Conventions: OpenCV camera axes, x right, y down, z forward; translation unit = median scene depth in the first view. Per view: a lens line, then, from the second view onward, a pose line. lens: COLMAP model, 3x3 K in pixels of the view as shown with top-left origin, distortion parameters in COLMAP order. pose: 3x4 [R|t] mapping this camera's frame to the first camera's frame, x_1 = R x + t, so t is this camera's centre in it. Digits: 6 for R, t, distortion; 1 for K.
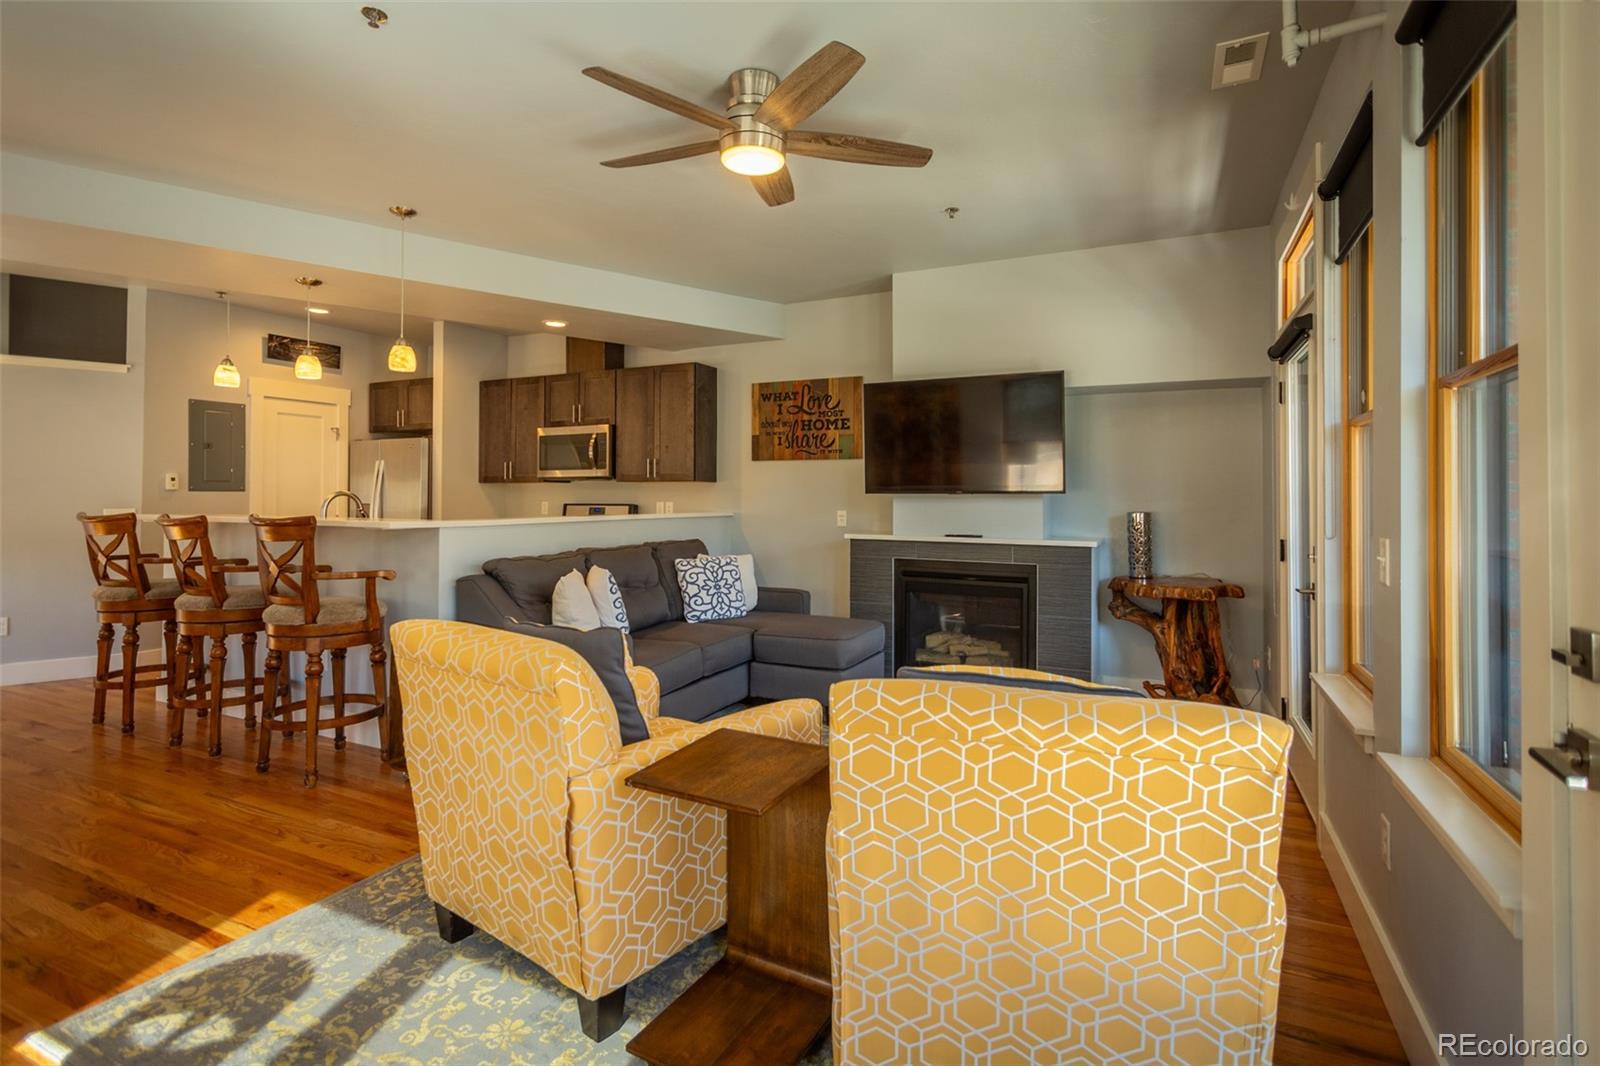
lens RADIAL K [[773.1, 0, 798.4], [0, 773.1, 495.9], [0, 0, 1]] dist [-0.000112, 0.000083]
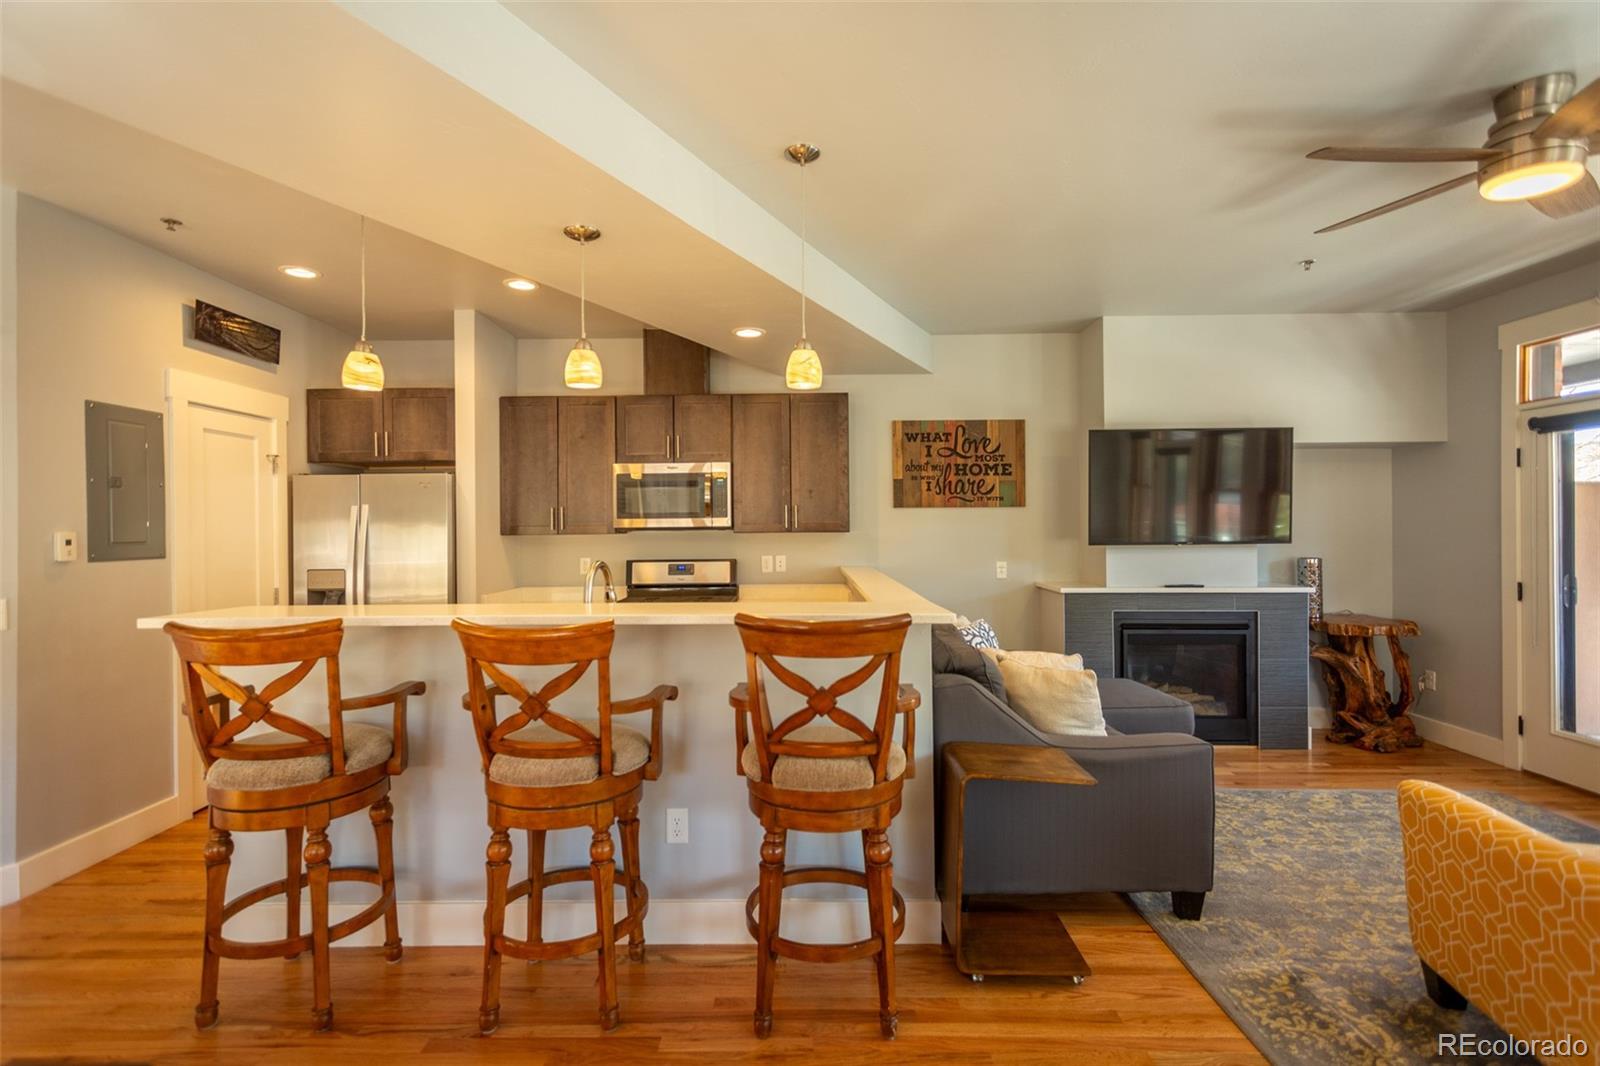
lens RADIAL K [[749.4, 0, 800.0], [0, 749.4, 533.0], [0, 0, 1]] dist [0.002858, 0.000745]
pose [[0.904401, -0.014075, 0.426452, -0.533524], [0.011542, 0.999897, 0.008522, -0.025460], [-0.426528, -0.002785, 0.904470, 0.270031]]
